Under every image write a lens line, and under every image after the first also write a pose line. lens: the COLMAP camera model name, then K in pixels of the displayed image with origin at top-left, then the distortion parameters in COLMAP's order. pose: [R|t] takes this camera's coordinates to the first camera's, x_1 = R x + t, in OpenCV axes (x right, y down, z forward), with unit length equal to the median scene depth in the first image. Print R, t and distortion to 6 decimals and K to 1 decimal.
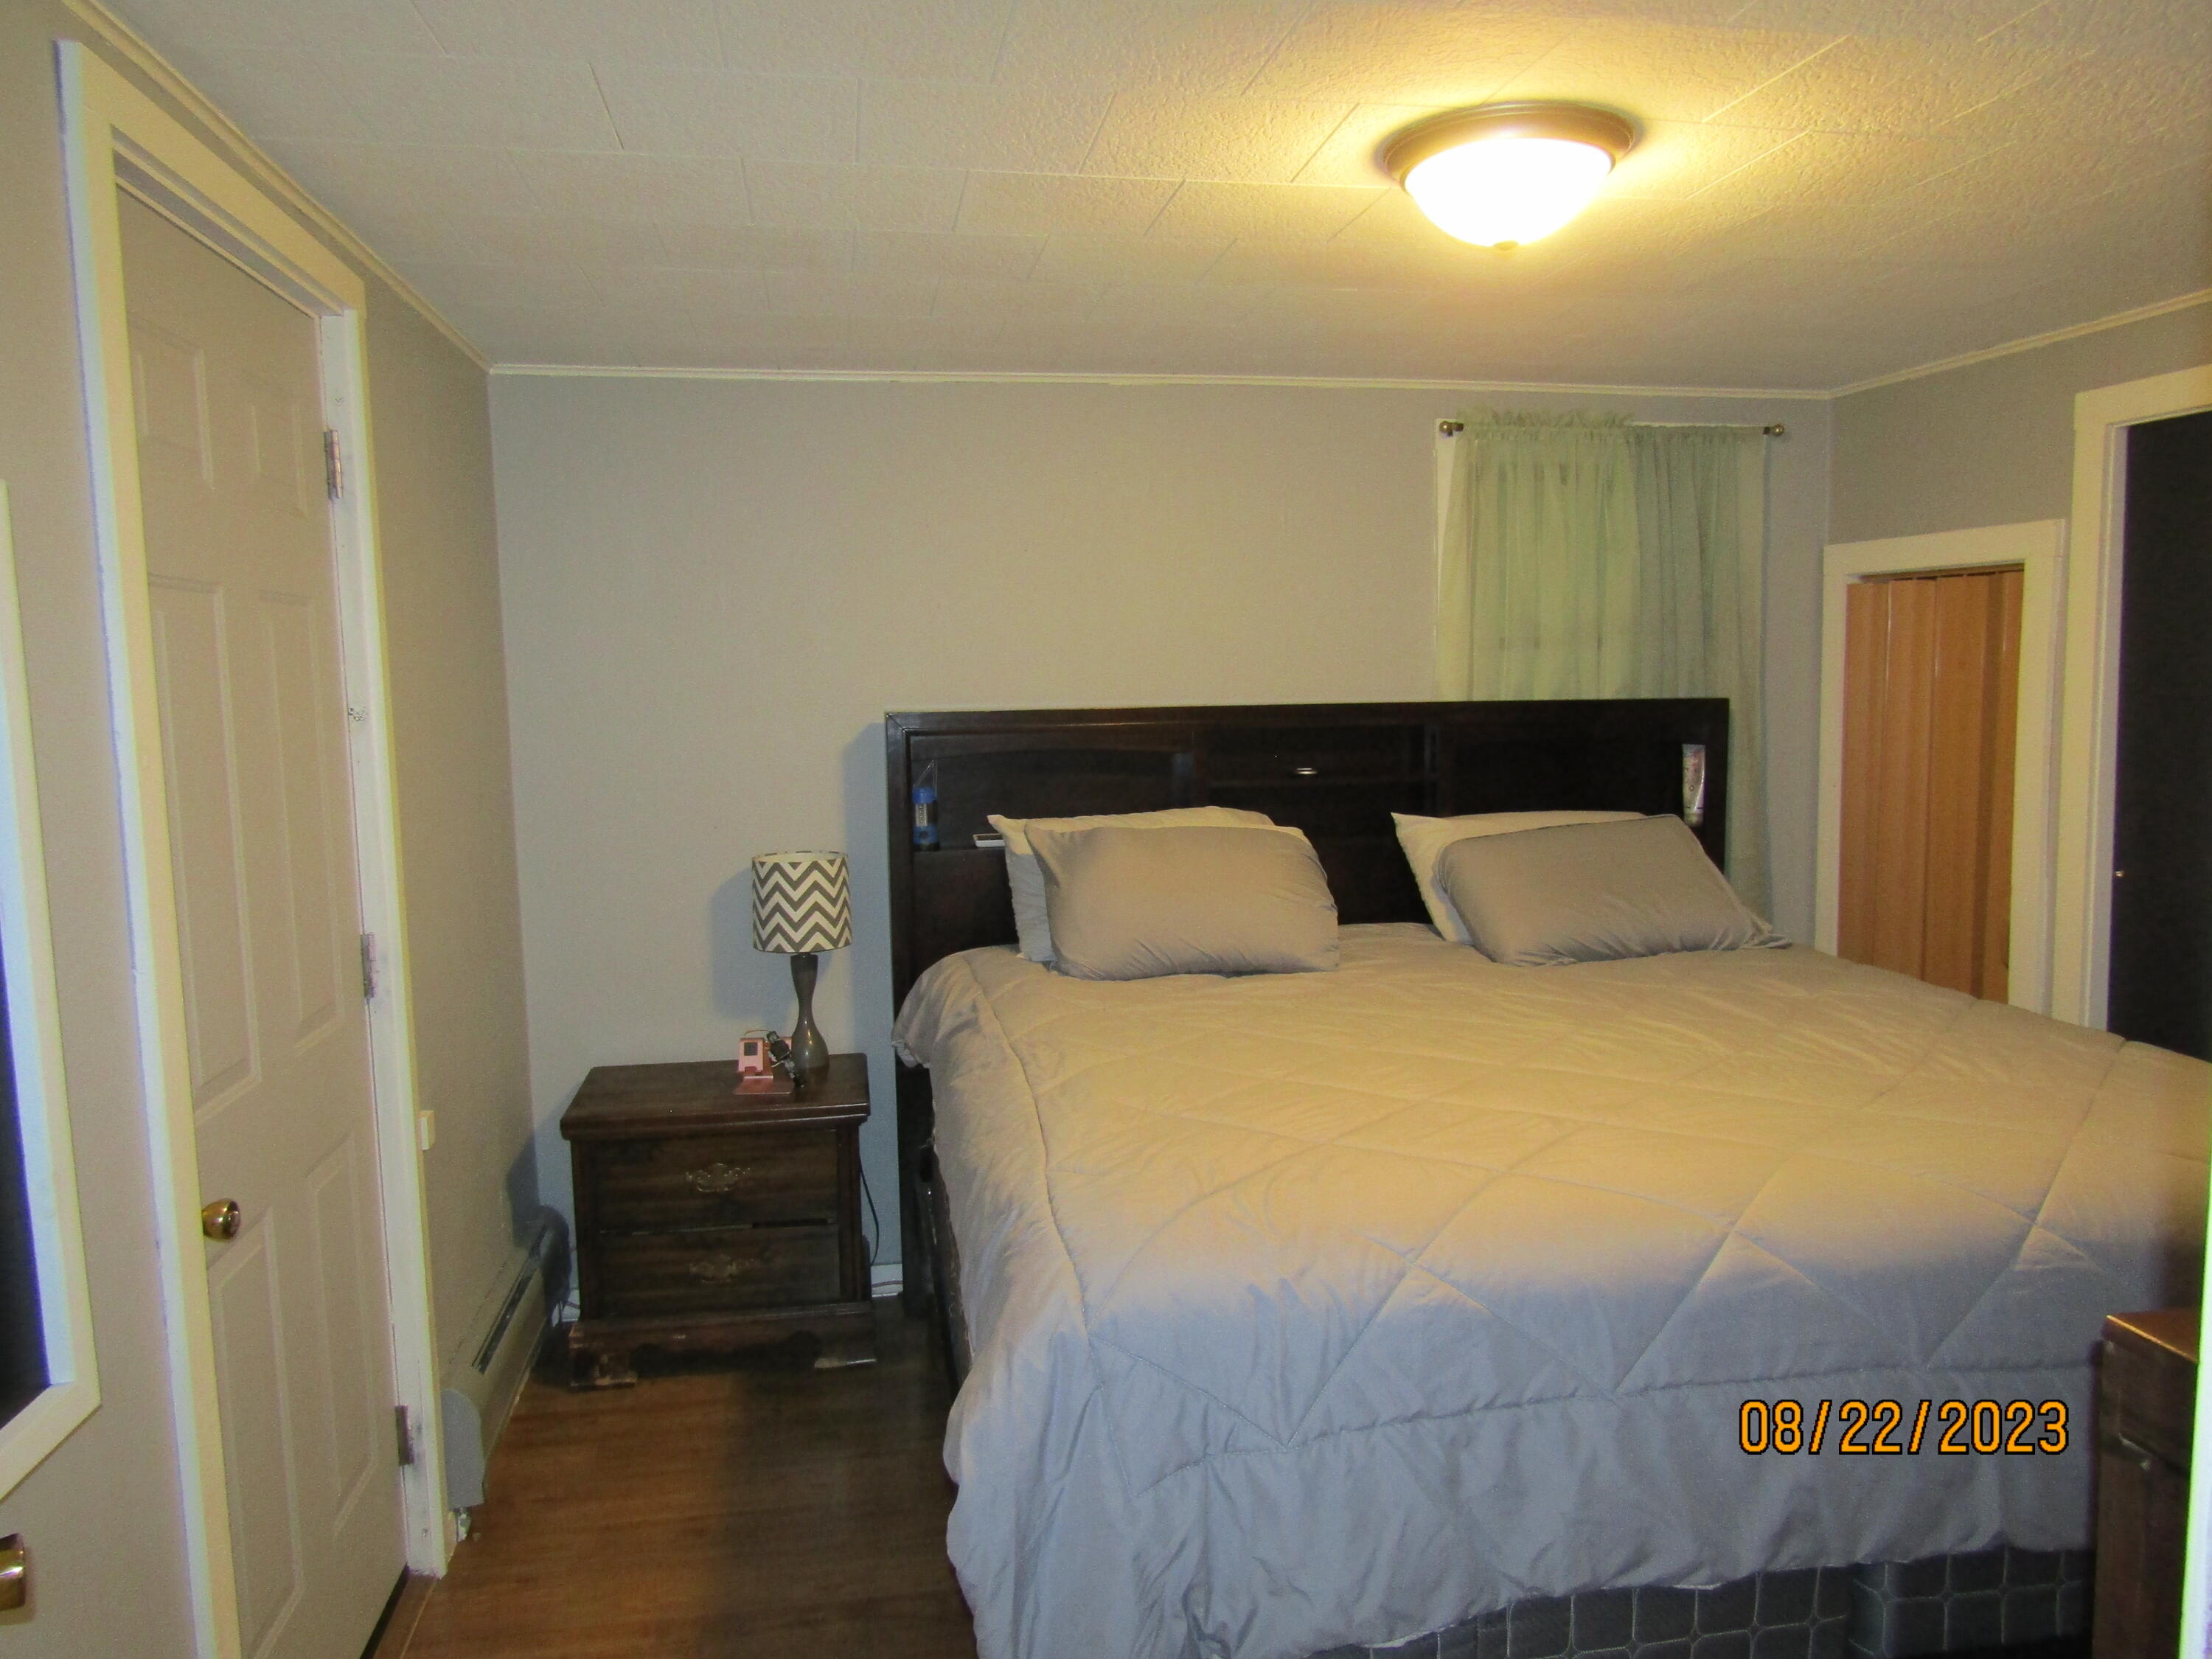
lens RADIAL K [[1569.5, 0, 1090.2], [0, 1569.5, 822.2], [0, 0, 1]] dist [-0.013417, 0.002855]
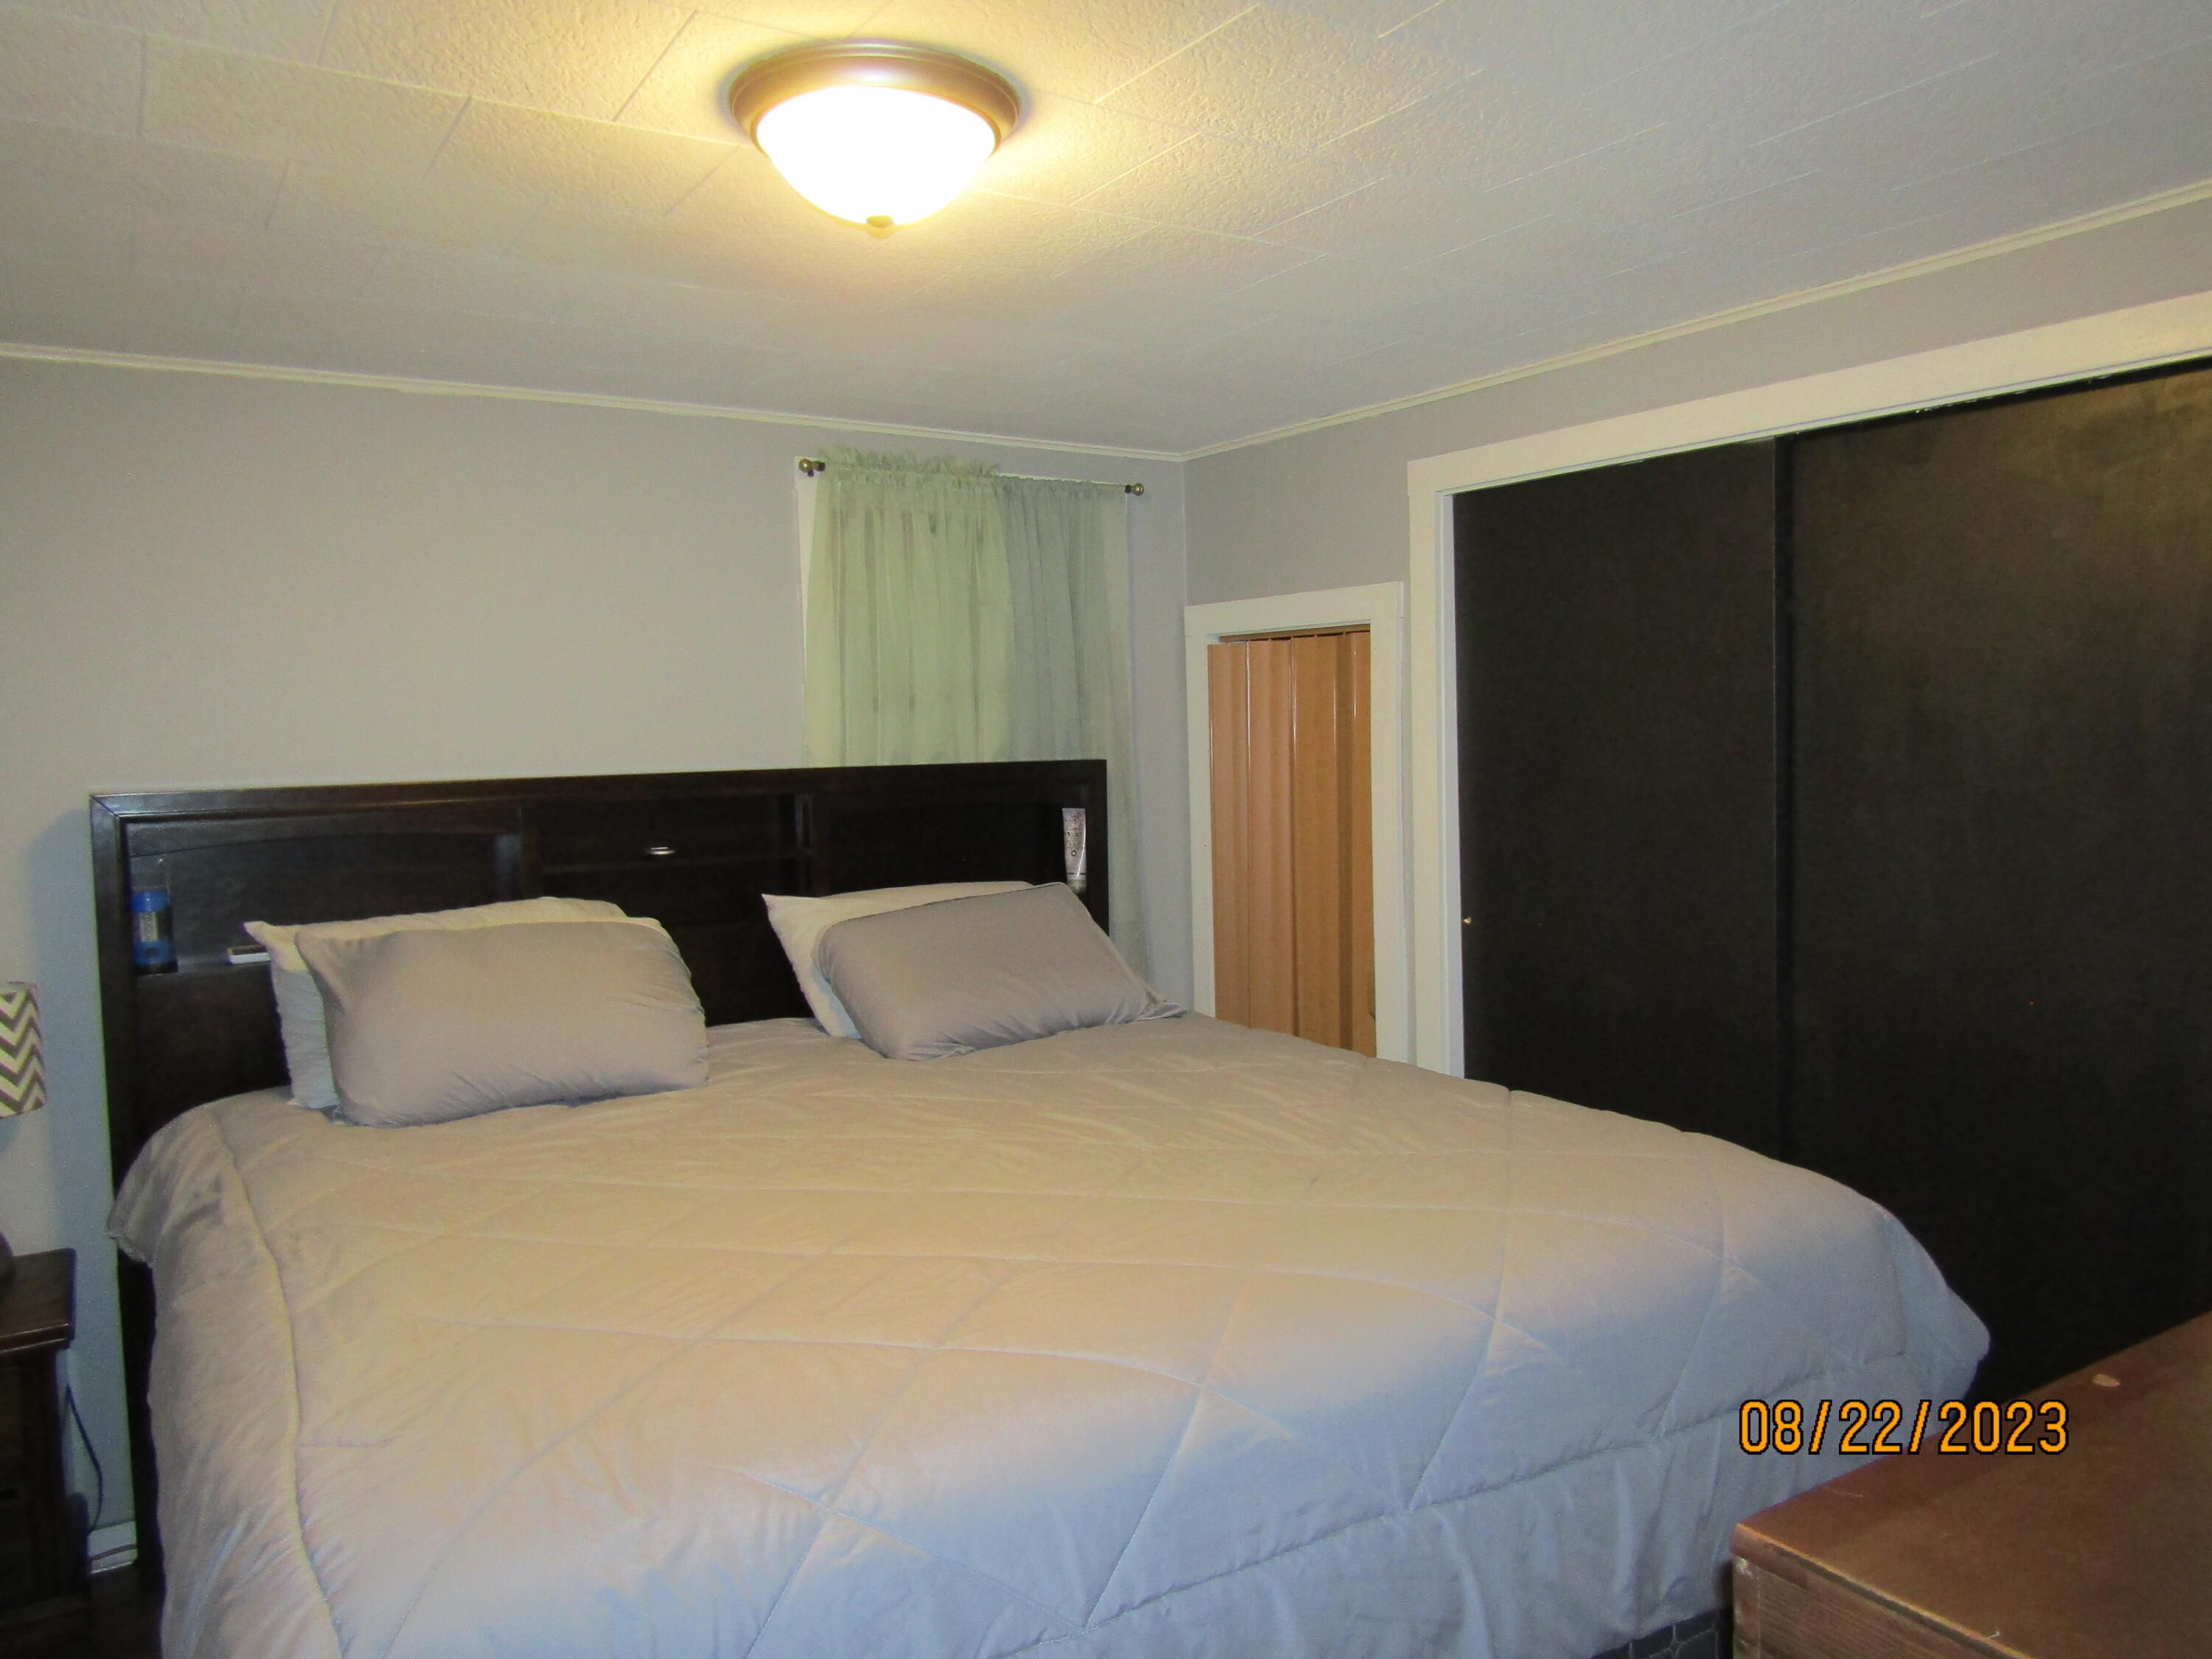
lens RADIAL K [[1569.5, 0, 1090.2], [0, 1569.5, 822.2], [0, 0, 1]] dist [-0.013417, 0.002855]
pose [[0.919819, -0.029631, 0.391223, 0.019069], [0.047384, 0.998235, -0.035801, -0.006735], [-0.389472, 0.051469, 0.919599, 0.123469]]
